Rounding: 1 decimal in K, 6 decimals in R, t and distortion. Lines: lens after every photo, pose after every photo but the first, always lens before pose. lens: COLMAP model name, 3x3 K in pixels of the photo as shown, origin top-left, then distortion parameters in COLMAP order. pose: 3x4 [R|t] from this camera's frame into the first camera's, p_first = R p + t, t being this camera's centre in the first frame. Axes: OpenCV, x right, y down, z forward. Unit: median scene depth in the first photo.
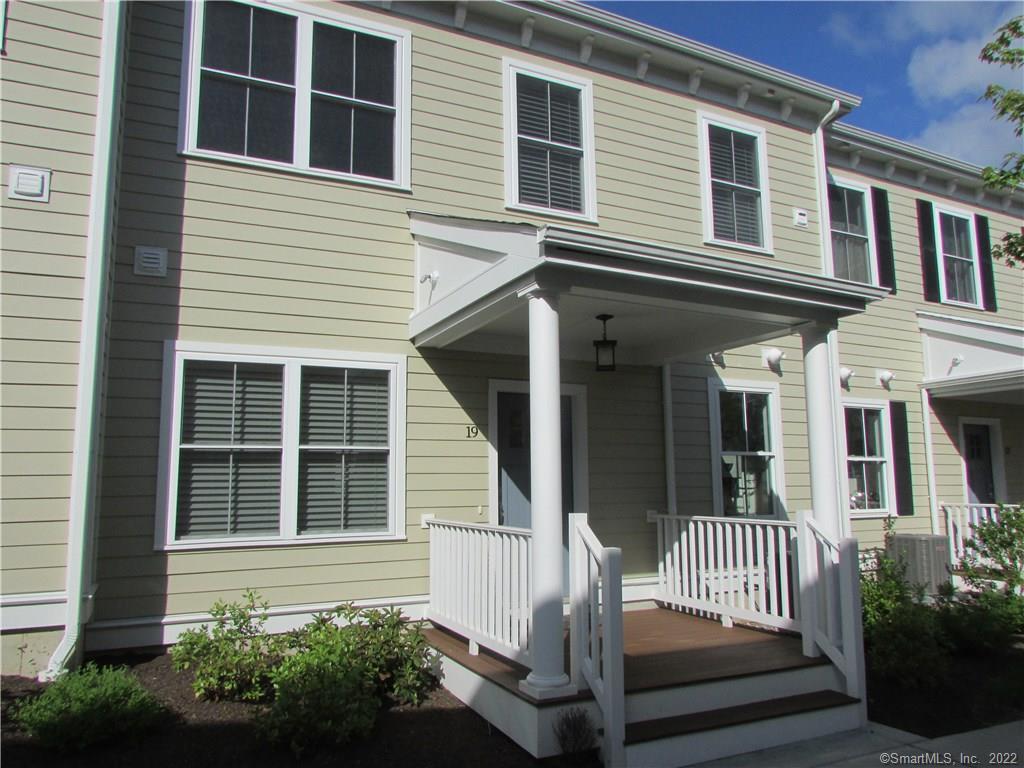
lens RADIAL K [[734.0, 0, 512.0], [0, 734.0, 384.0], [0, 0, 1]] dist [-0.062496, 0.038398]
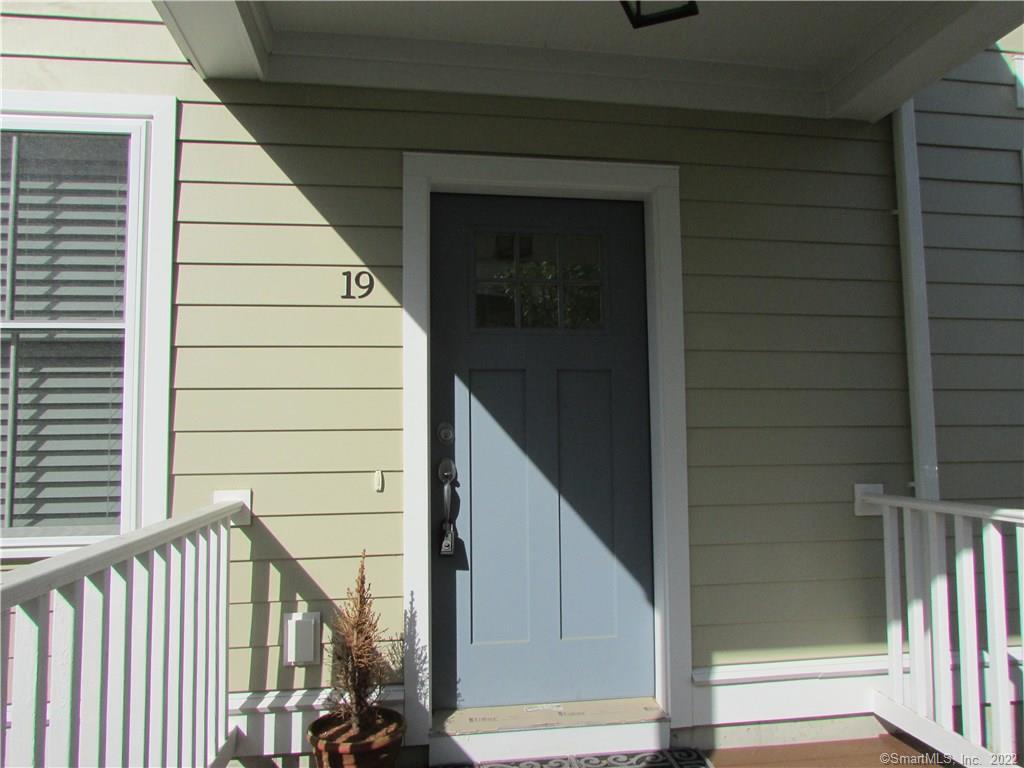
lens RADIAL K [[734.0, 0, 512.0], [0, 734.0, 384.0], [0, 0, 1]] dist [-0.062496, 0.038398]
pose [[0.953819, -0.022904, -0.299508, 0.129051], [0.043535, 0.997102, 0.062394, 0.089049], [0.297211, -0.072552, 0.952051, 0.591409]]
